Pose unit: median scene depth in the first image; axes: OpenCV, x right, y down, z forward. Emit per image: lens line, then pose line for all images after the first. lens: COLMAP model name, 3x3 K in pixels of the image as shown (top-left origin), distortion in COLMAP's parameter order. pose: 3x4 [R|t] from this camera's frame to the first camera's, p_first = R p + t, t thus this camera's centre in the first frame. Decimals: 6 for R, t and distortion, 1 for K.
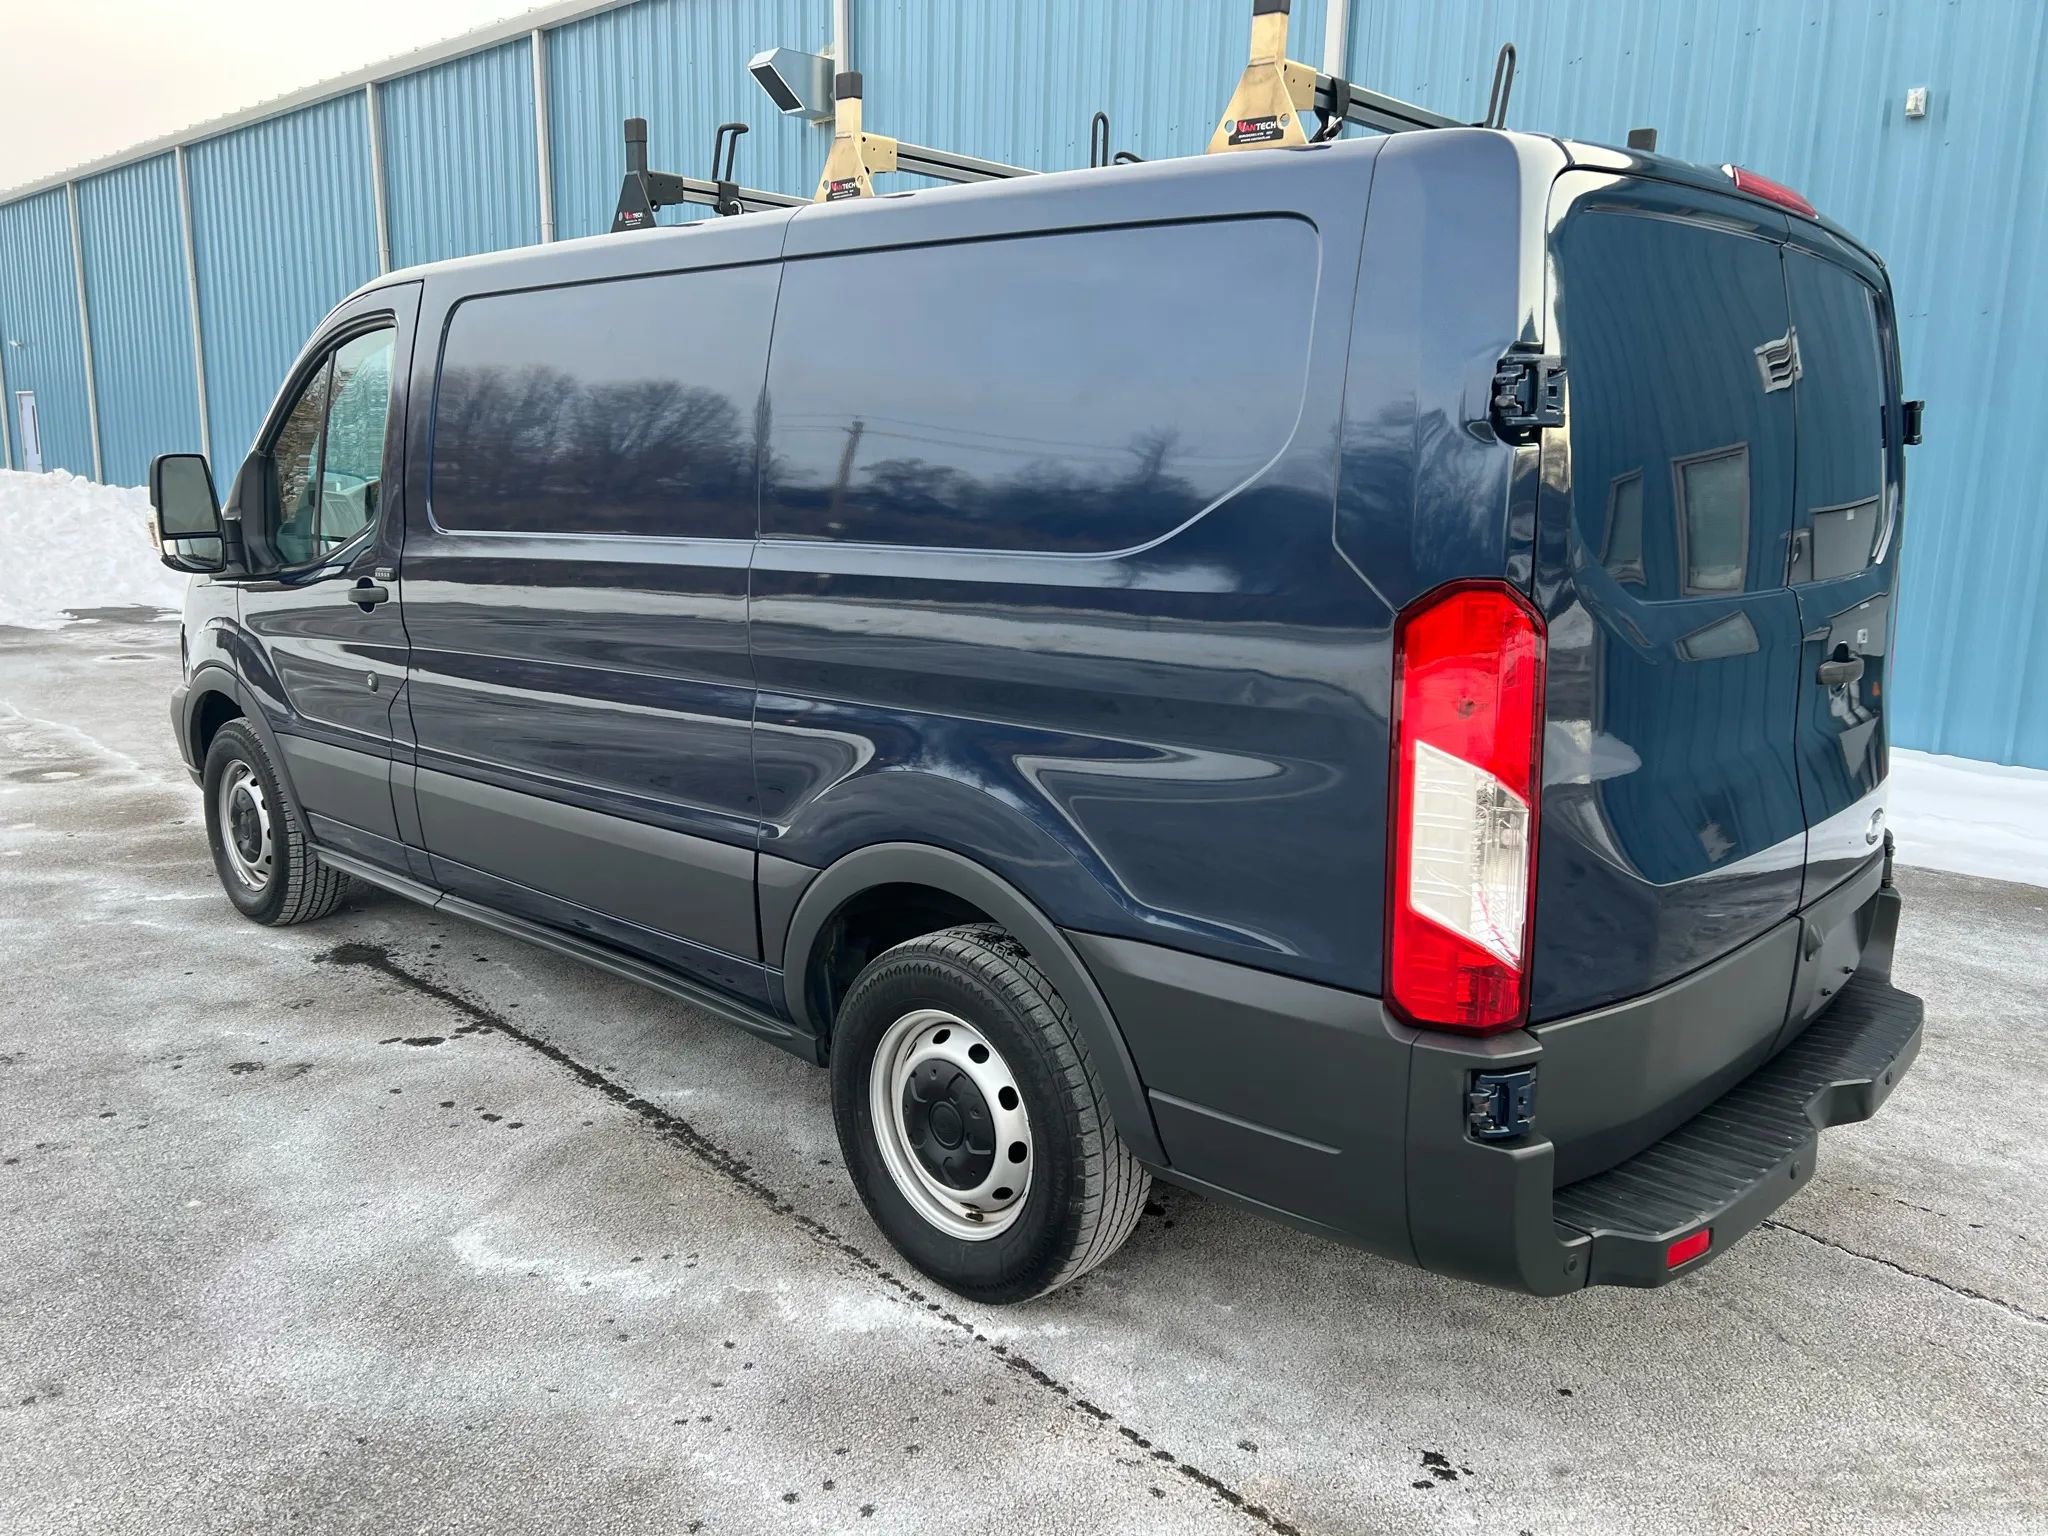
lens RADIAL K [[1538.9, 0, 1020.4], [0, 1538.9, 762.1], [0, 0, 1]] dist [0.064304, -0.068713]
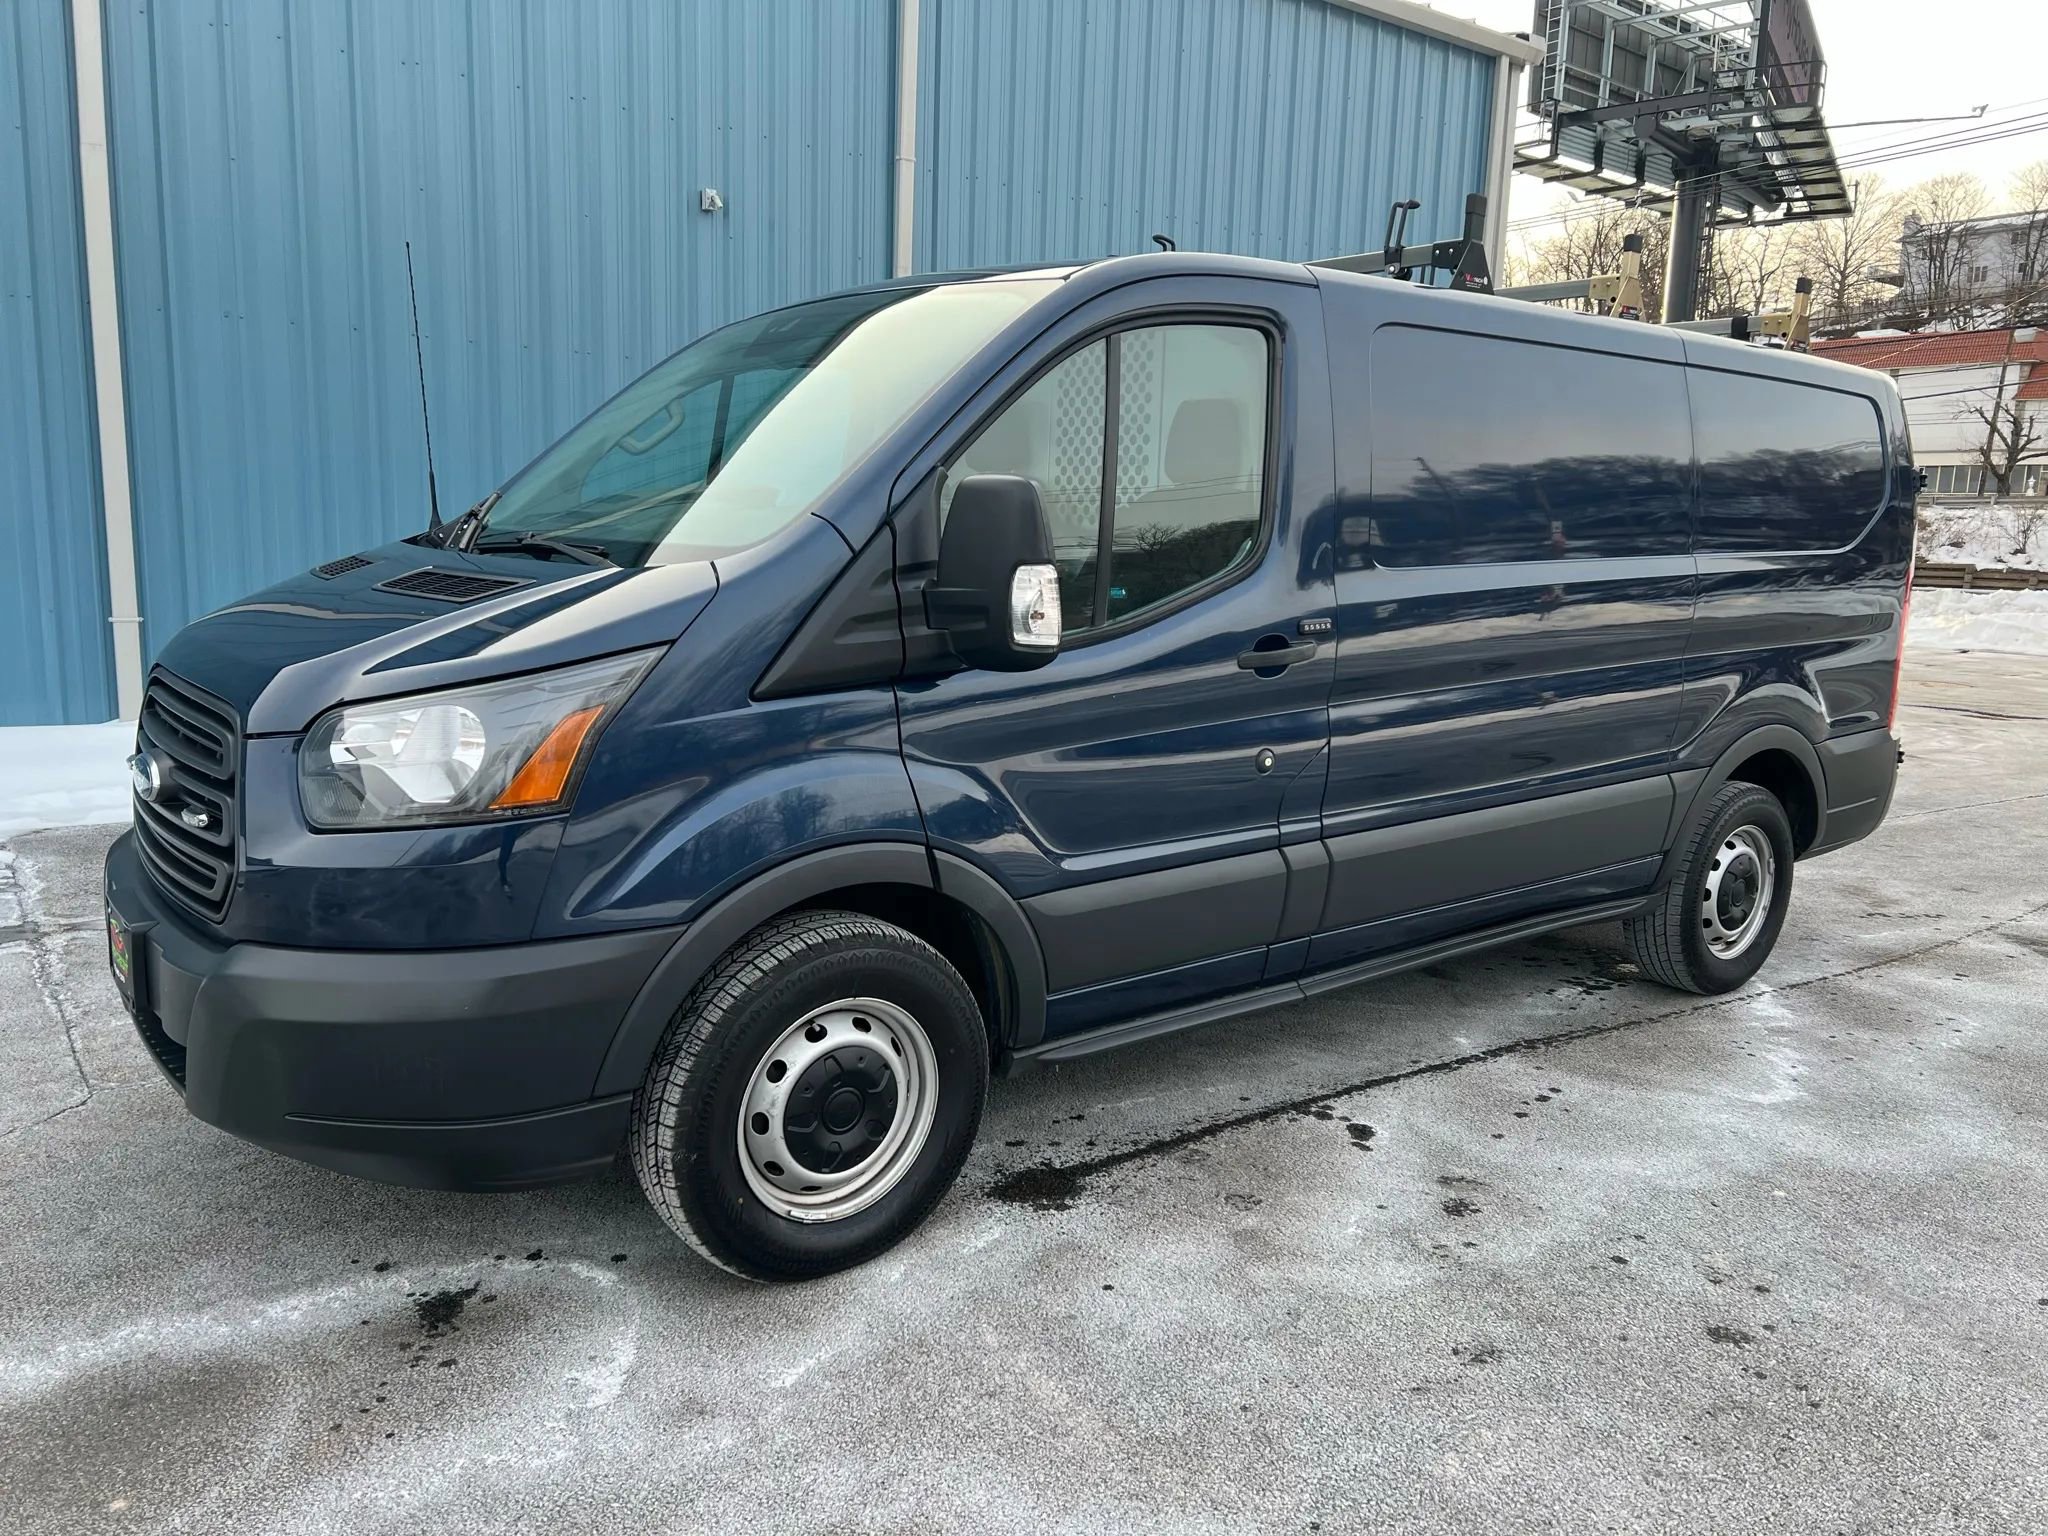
lens RADIAL K [[1538.9, 0, 1038.1], [0, 1538.9, 773.4], [0, 0, 1]] dist [0.064304, -0.068713]
pose [[0.153764, -0.177223, 0.972085, -1.400044], [0.161834, 0.975017, 0.152158, -0.215309], [-0.974765, 0.133920, 0.178603, 1.107205]]
